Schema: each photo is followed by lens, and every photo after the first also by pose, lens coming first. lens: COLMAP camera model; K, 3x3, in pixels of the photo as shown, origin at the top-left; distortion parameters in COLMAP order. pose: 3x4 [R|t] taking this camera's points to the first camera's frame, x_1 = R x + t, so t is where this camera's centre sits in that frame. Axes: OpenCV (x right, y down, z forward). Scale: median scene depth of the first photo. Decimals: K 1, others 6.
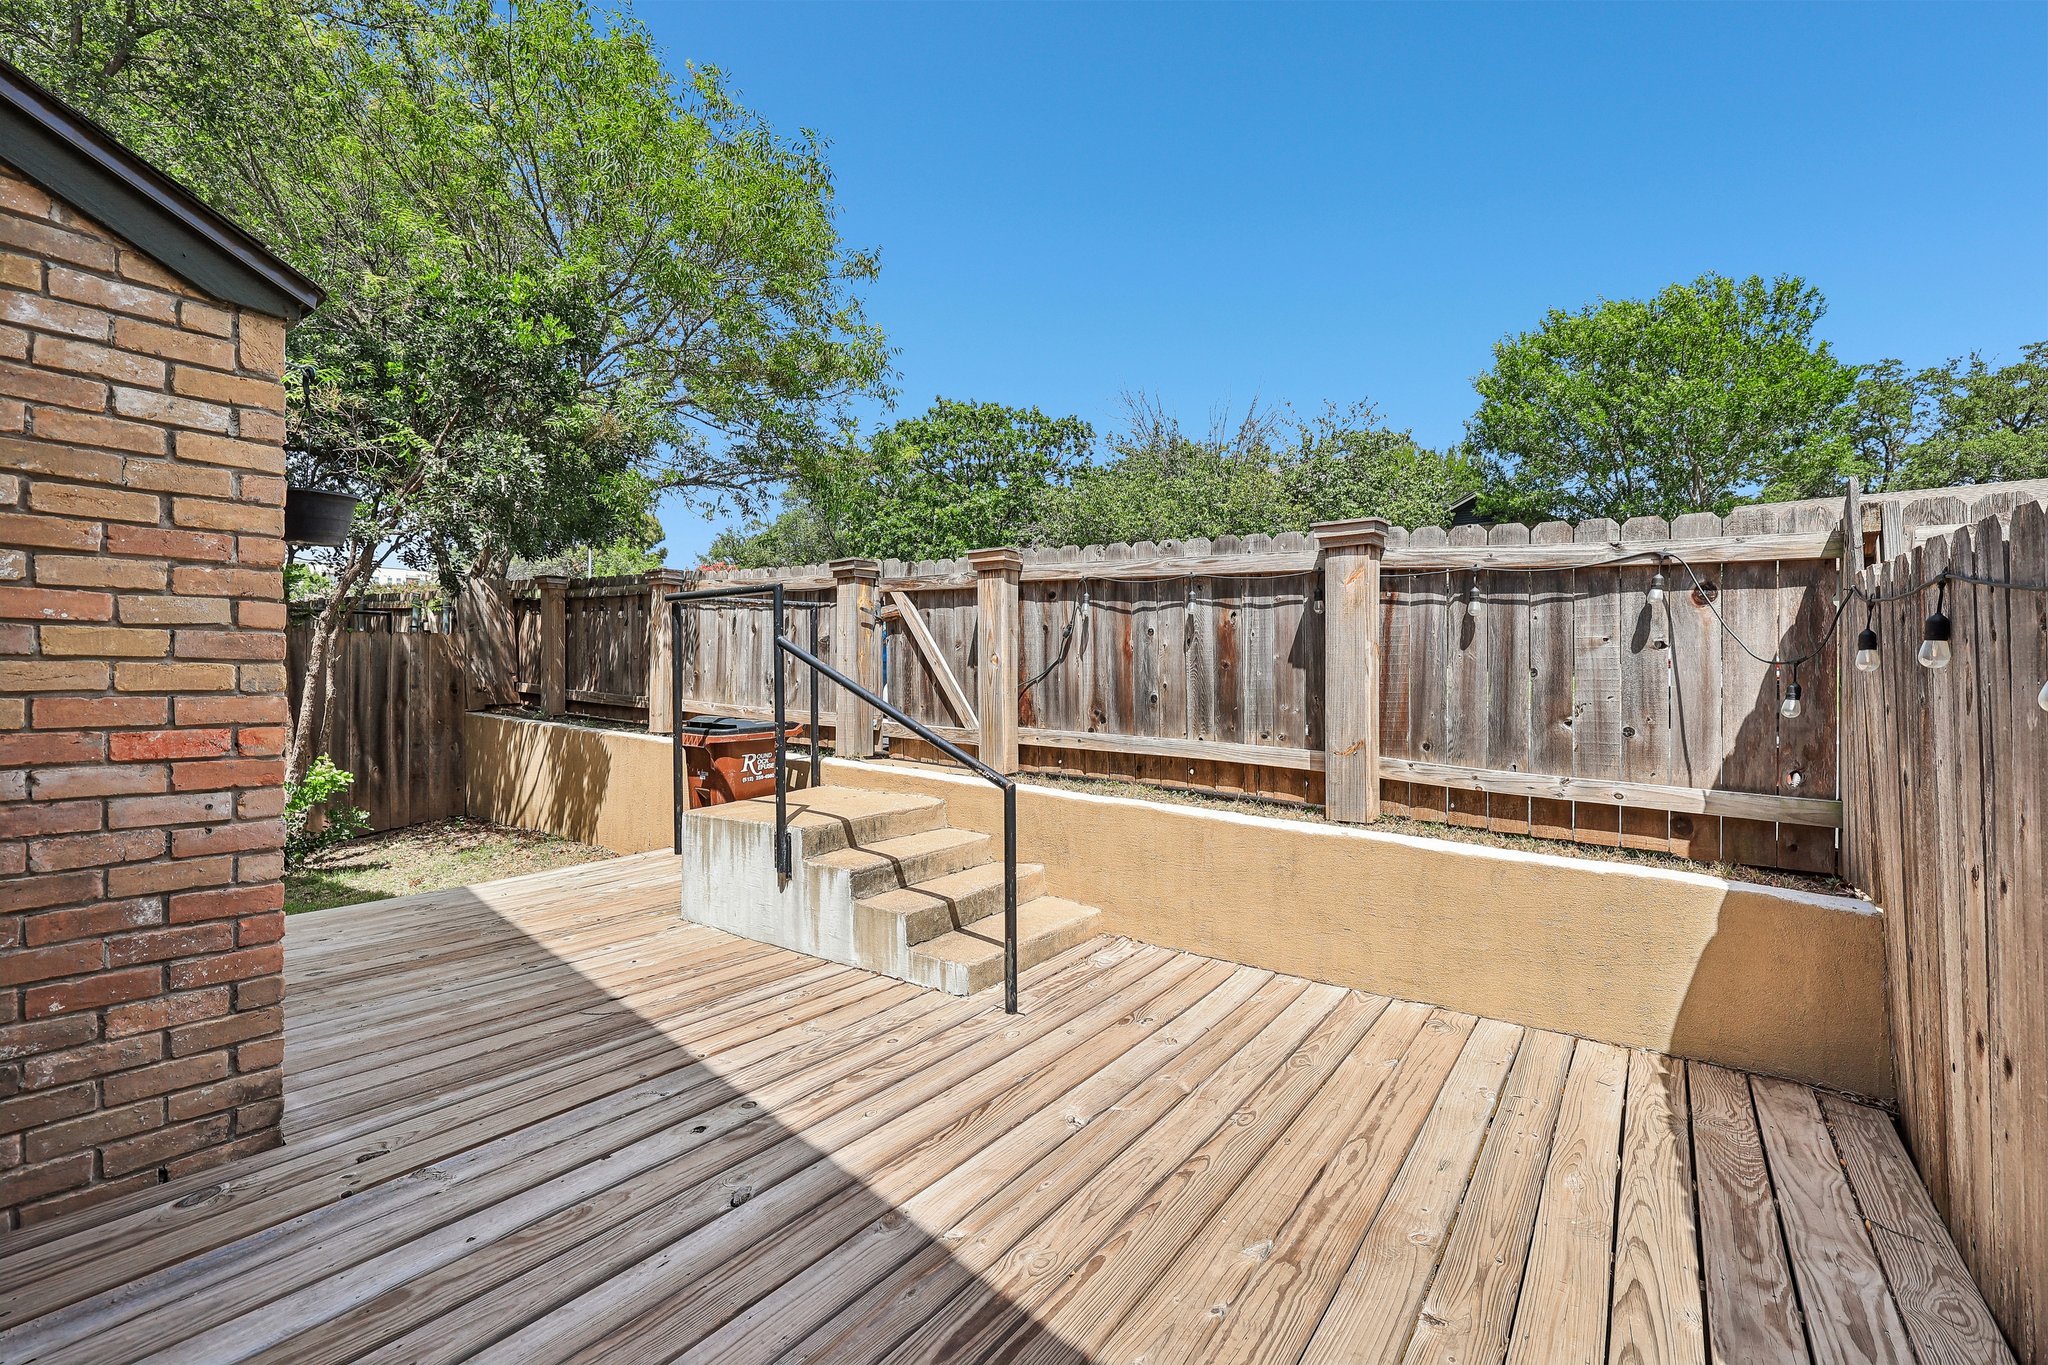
lens RADIAL K [[874.3, 0, 1030.1], [0, 874.3, 679.5], [0, 0, 1]] dist [0.000189, -0.000030]
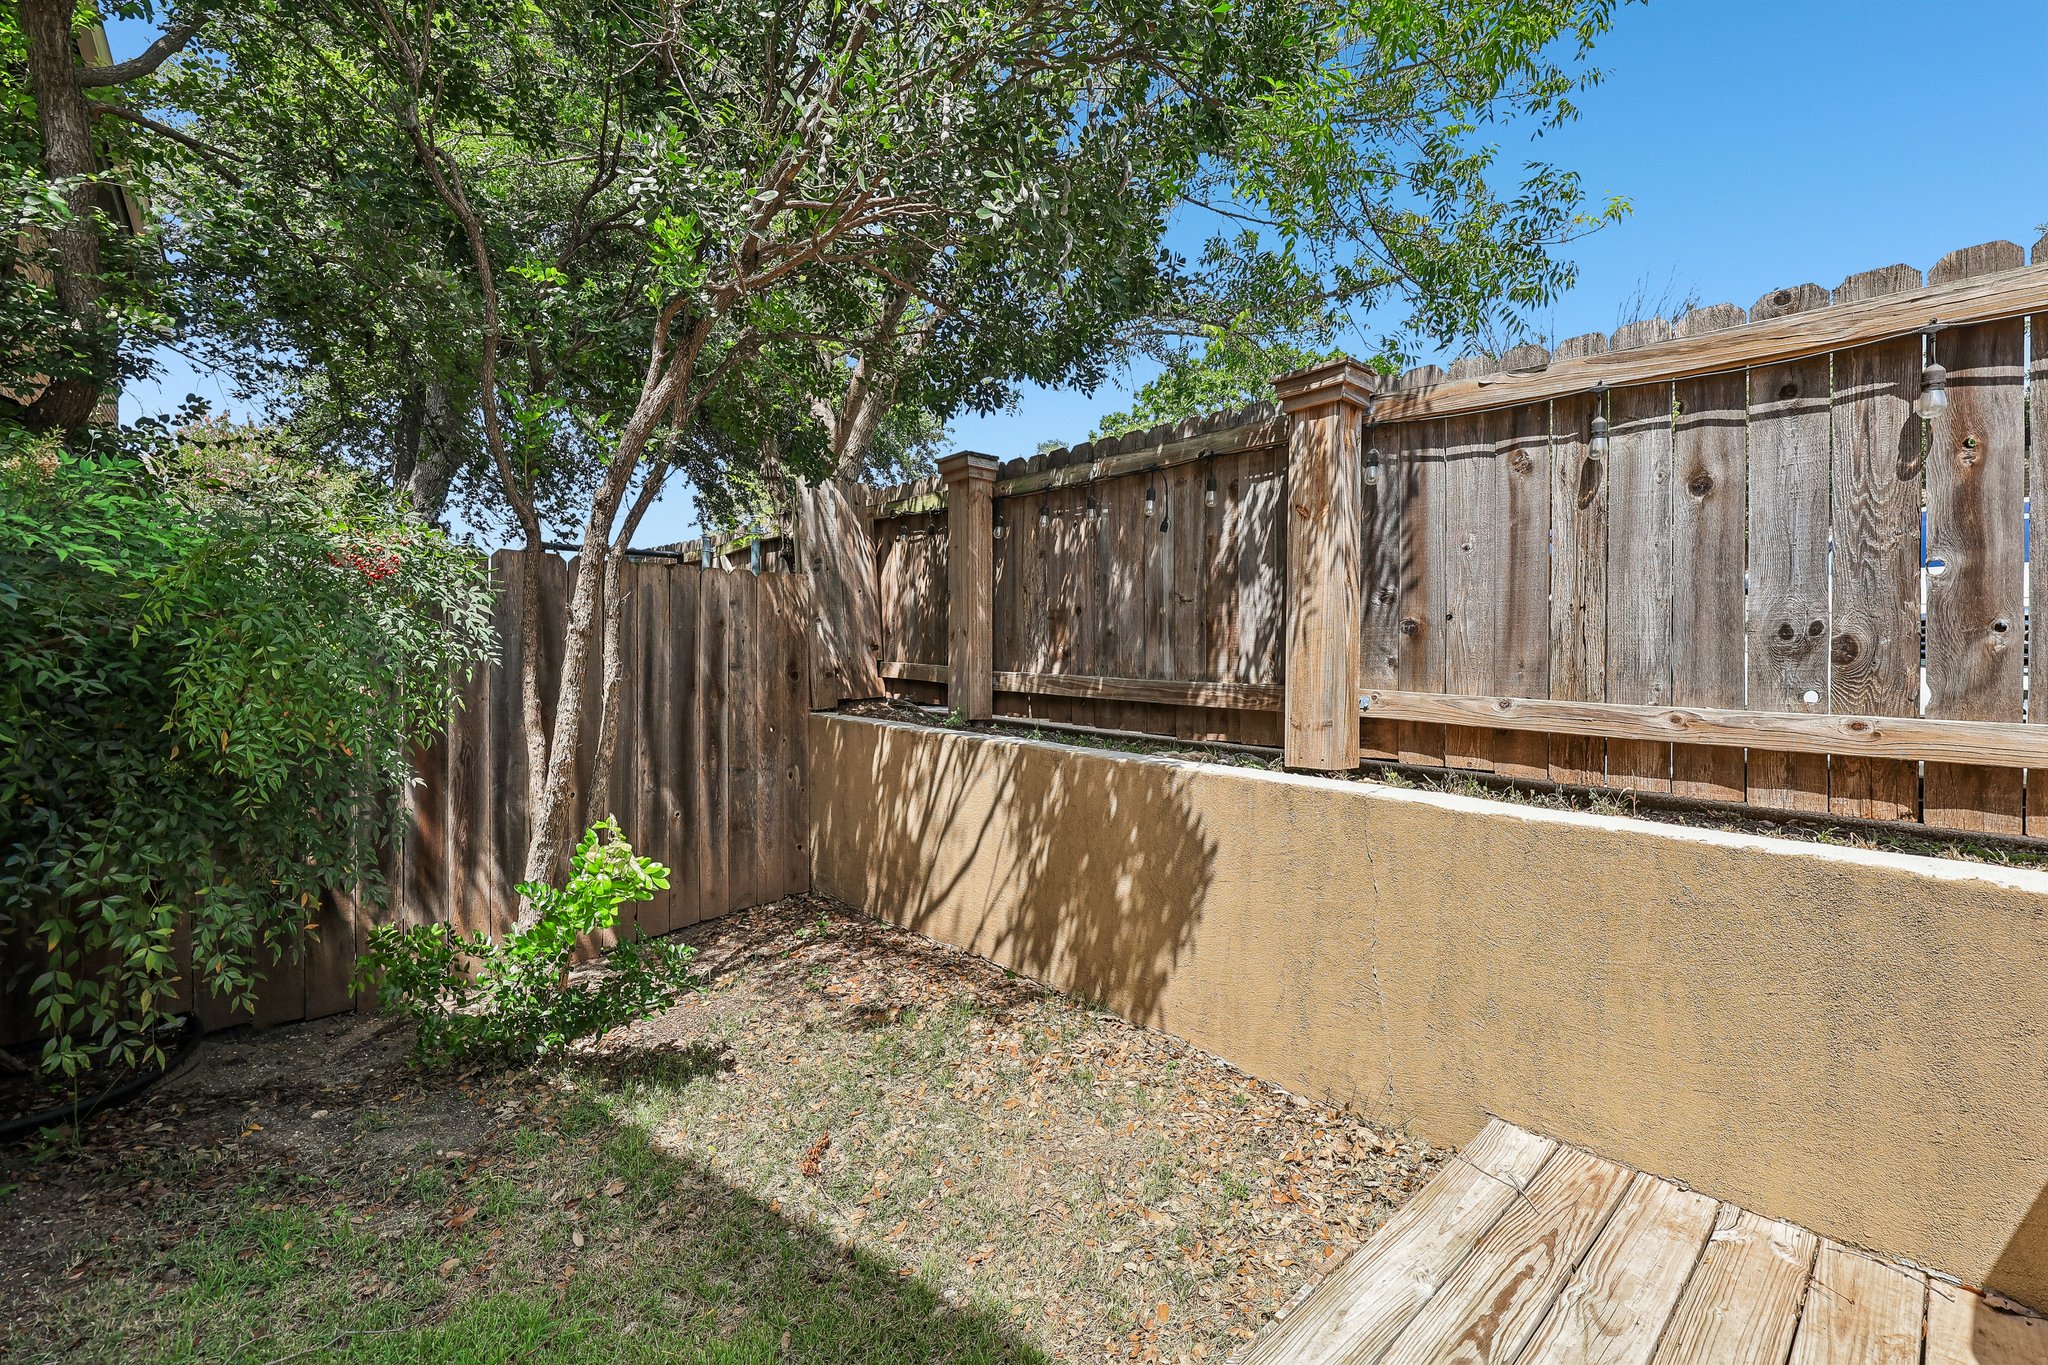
lens RADIAL K [[874.3, 0, 1021.7], [0, 874.3, 686.6], [0, 0, 1]] dist [0.000189, -0.000030]
pose [[0.977206, 0.002633, -0.212276, -0.417266], [-0.000116, 0.999930, 0.011870, 0.015059], [0.212292, -0.011575, 0.977138, 0.505056]]
